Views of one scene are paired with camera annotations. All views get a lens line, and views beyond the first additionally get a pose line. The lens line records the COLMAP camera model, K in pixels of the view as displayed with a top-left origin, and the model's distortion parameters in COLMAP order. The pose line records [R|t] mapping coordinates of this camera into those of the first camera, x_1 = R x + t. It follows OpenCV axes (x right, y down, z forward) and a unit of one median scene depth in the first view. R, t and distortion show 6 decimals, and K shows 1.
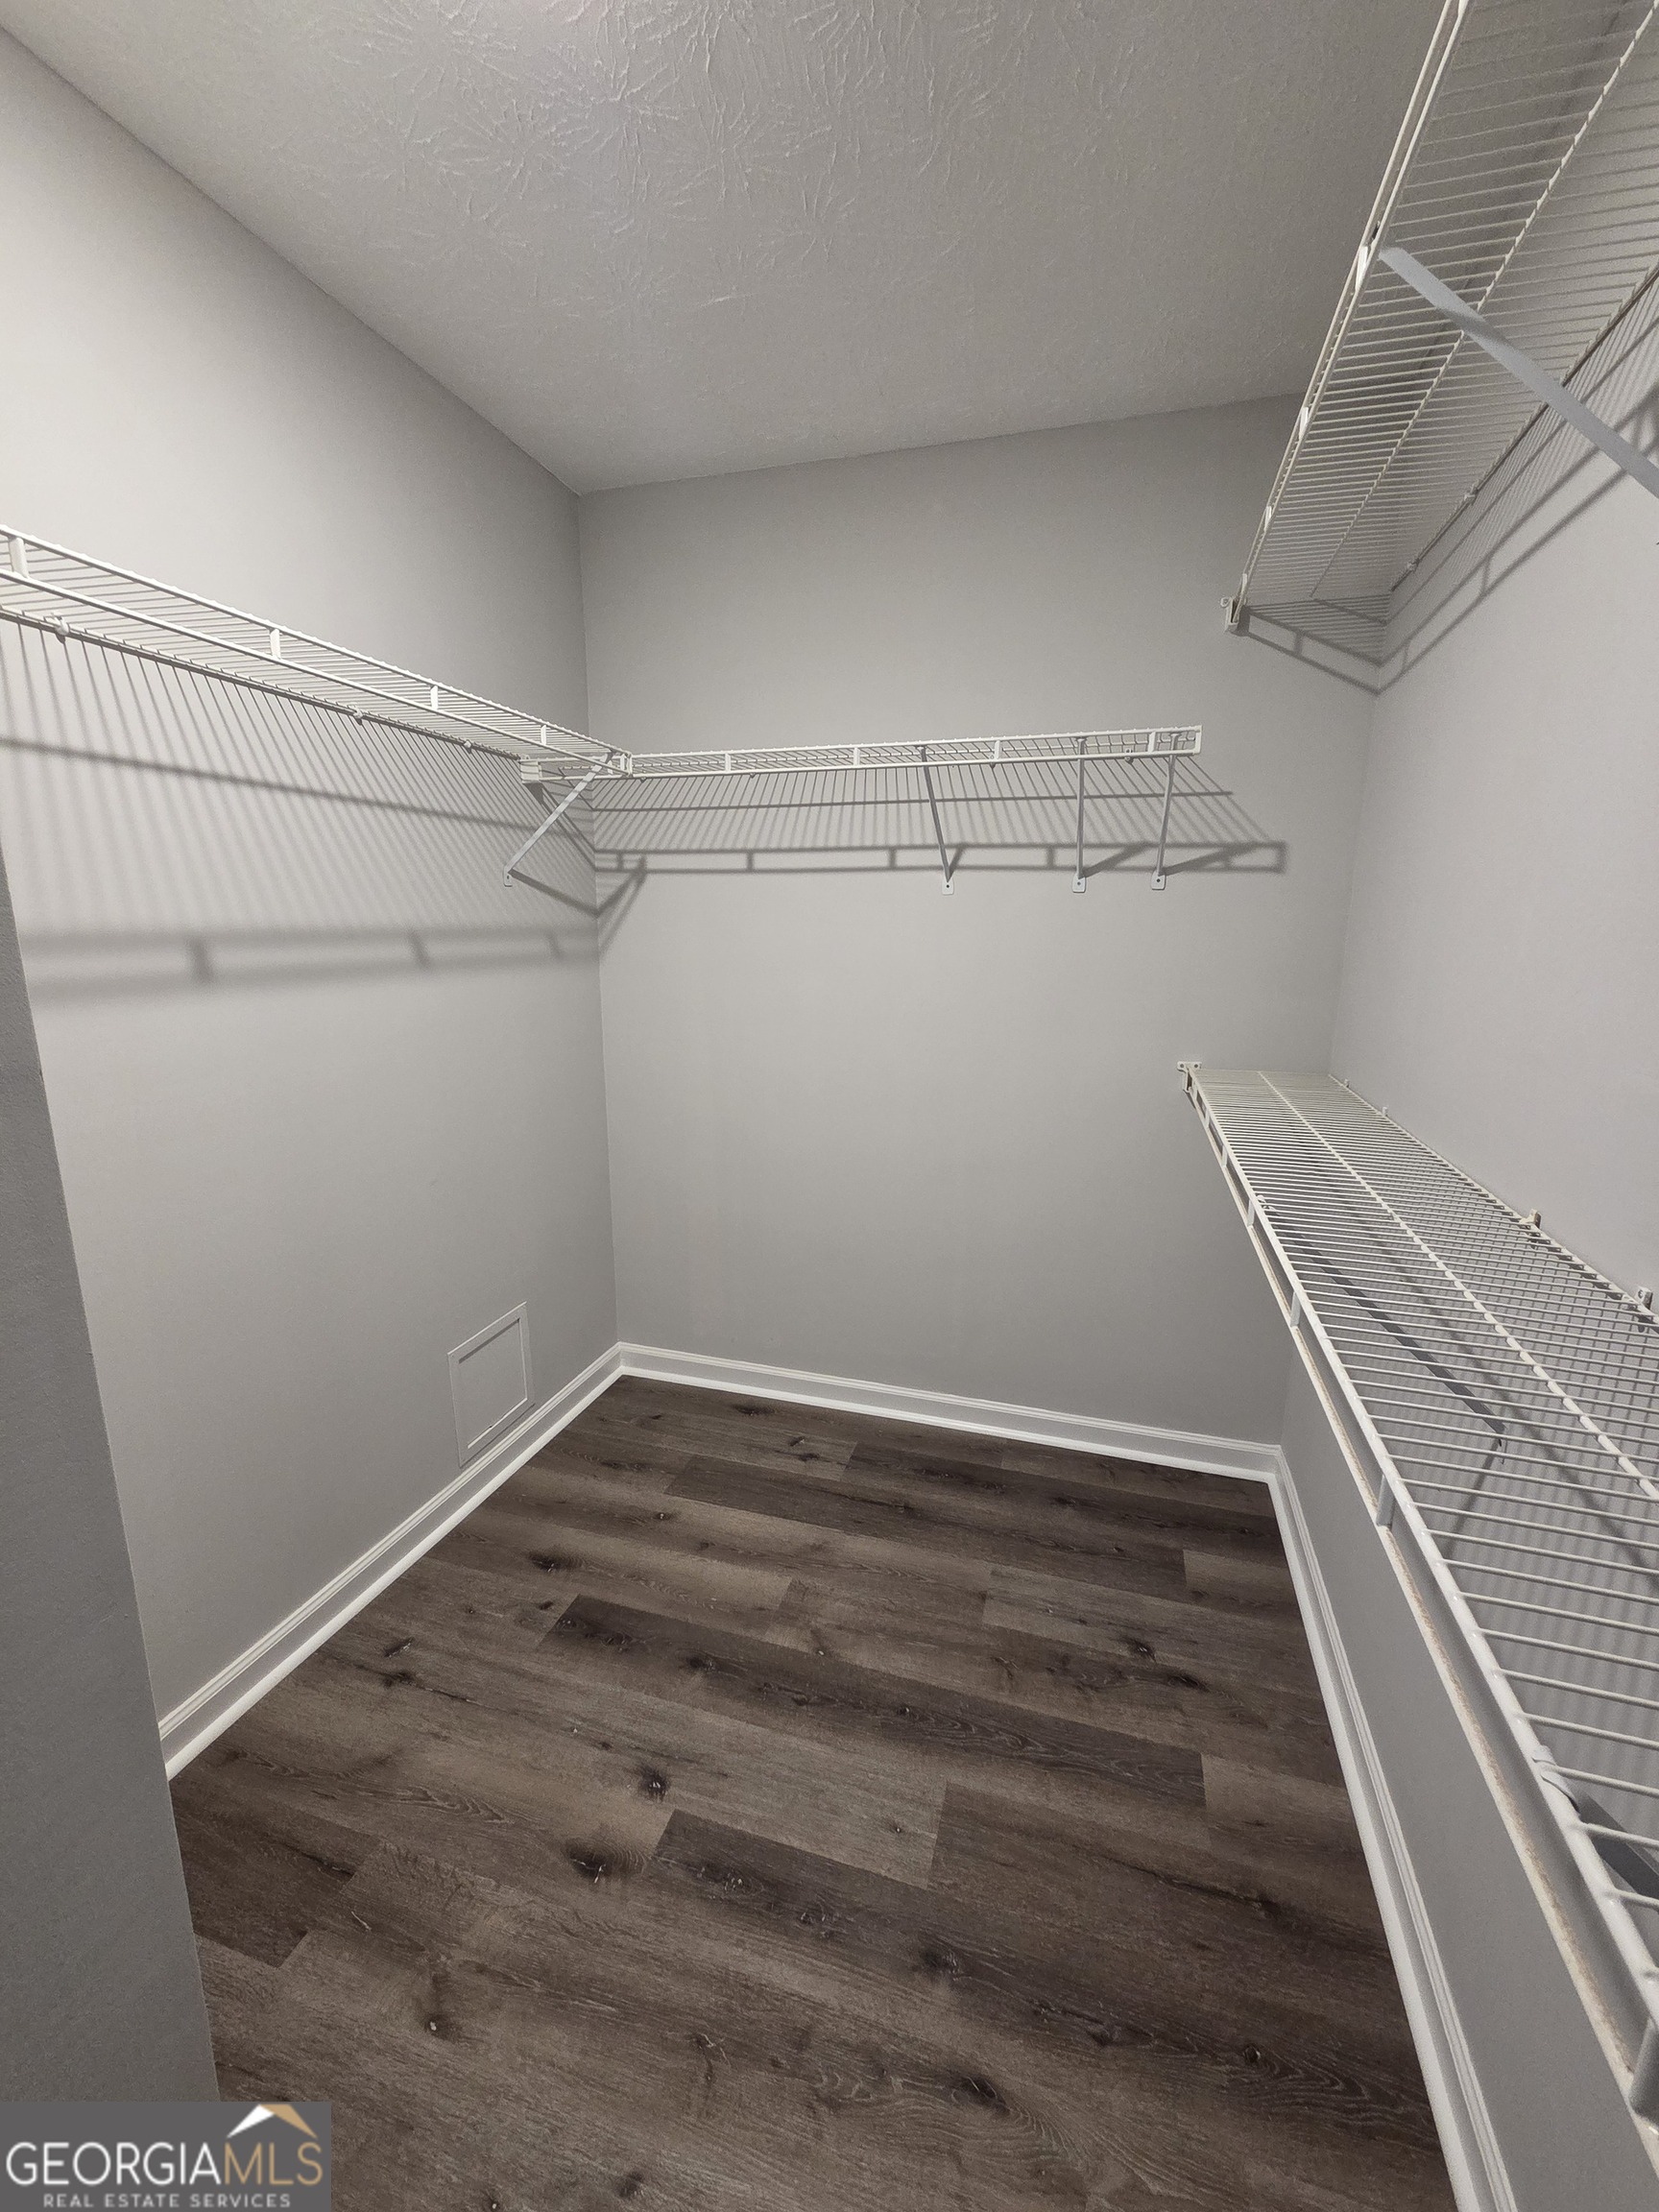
lens RADIAL K [[897.9, 0, 832.2], [0, 897.9, 1105.6], [0, 0, 1]] dist [0.008884, -0.002838]
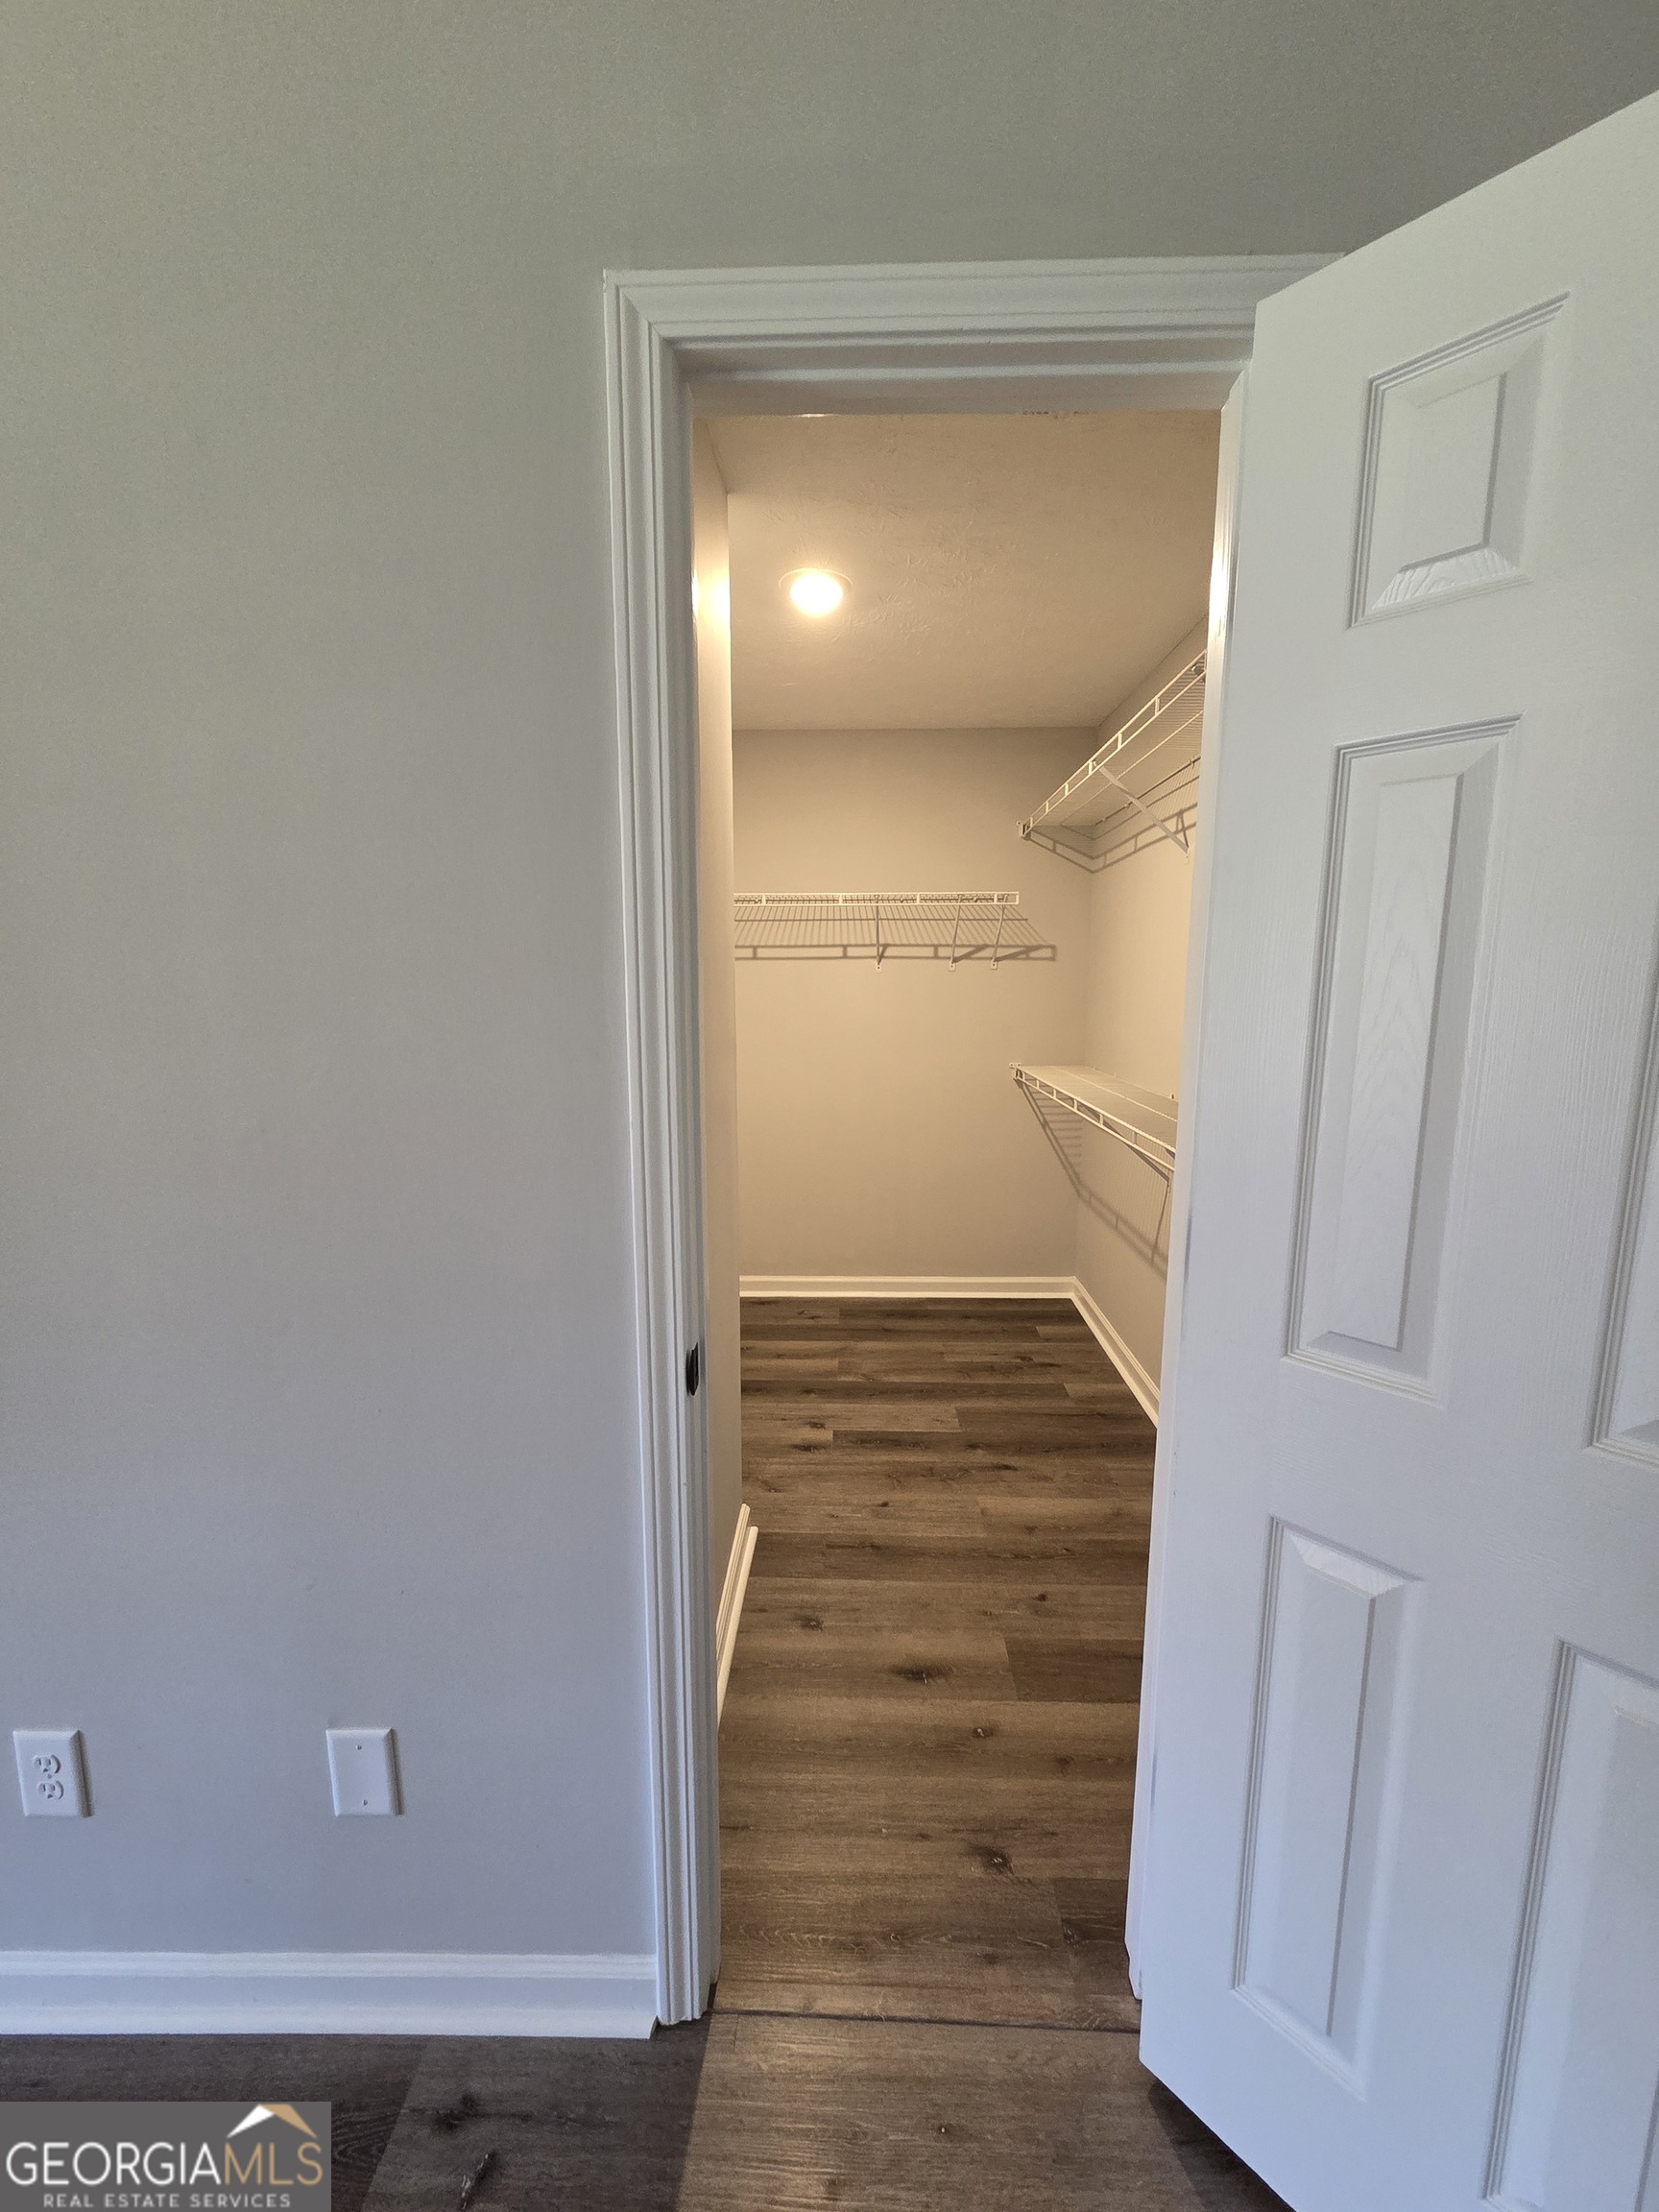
lens RADIAL K [[897.9, 0, 833.0], [0, 897.9, 1115.9], [0, 0, 1]] dist [0.008884, -0.002838]
pose [[0.961454, -0.049648, 0.270445, -0.477368], [0.066324, 0.996396, -0.052870, 0.136585], [-0.266845, 0.068769, 0.961283, -0.673767]]
